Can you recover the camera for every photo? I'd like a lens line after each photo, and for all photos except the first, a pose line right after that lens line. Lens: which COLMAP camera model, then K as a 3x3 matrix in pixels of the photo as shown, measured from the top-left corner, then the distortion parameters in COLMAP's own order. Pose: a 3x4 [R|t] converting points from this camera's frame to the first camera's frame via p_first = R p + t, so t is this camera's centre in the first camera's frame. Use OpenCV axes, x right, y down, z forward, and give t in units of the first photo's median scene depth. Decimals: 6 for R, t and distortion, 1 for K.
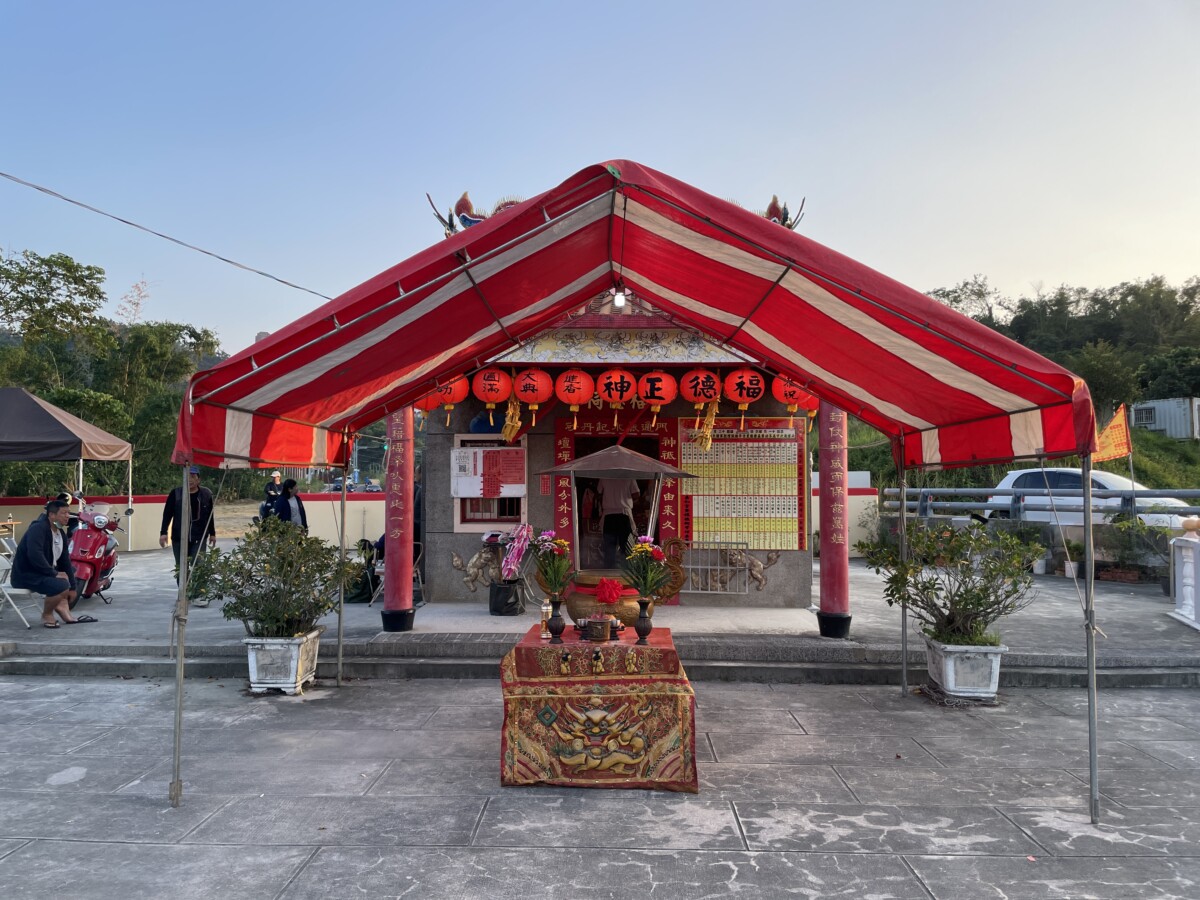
lens RADIAL K [[908.6, 0, 594.2], [0, 908.6, 450.6], [0, 0, 1]] dist [0.080234, -0.114143]
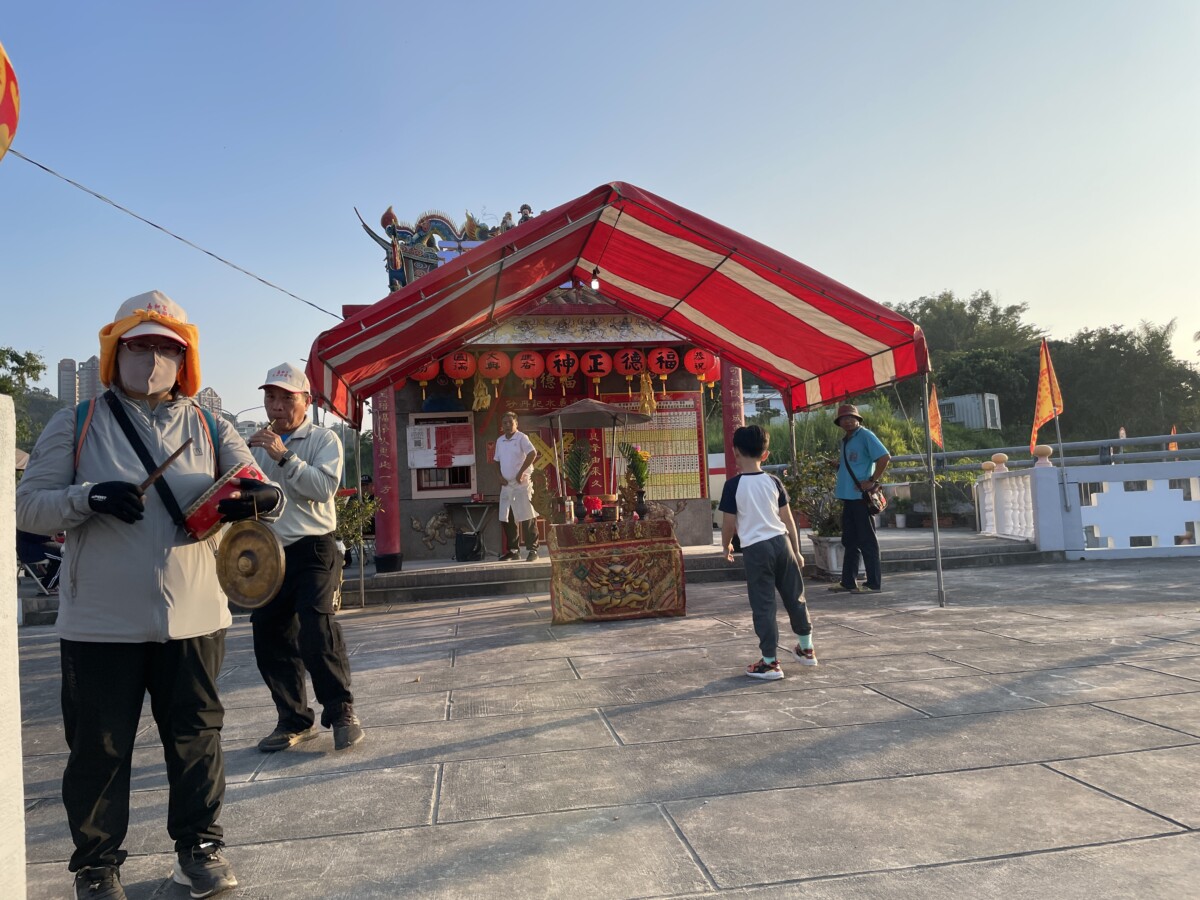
lens RADIAL K [[908.6, 0, 610.8], [0, 908.6, 442.0], [0, 0, 1]] dist [0.080234, -0.114143]
pose [[0.981574, -0.038987, 0.187062, -0.148345], [0.044576, 0.998674, -0.025765, 0.072208], [-0.185809, 0.033629, 0.982010, -0.223753]]
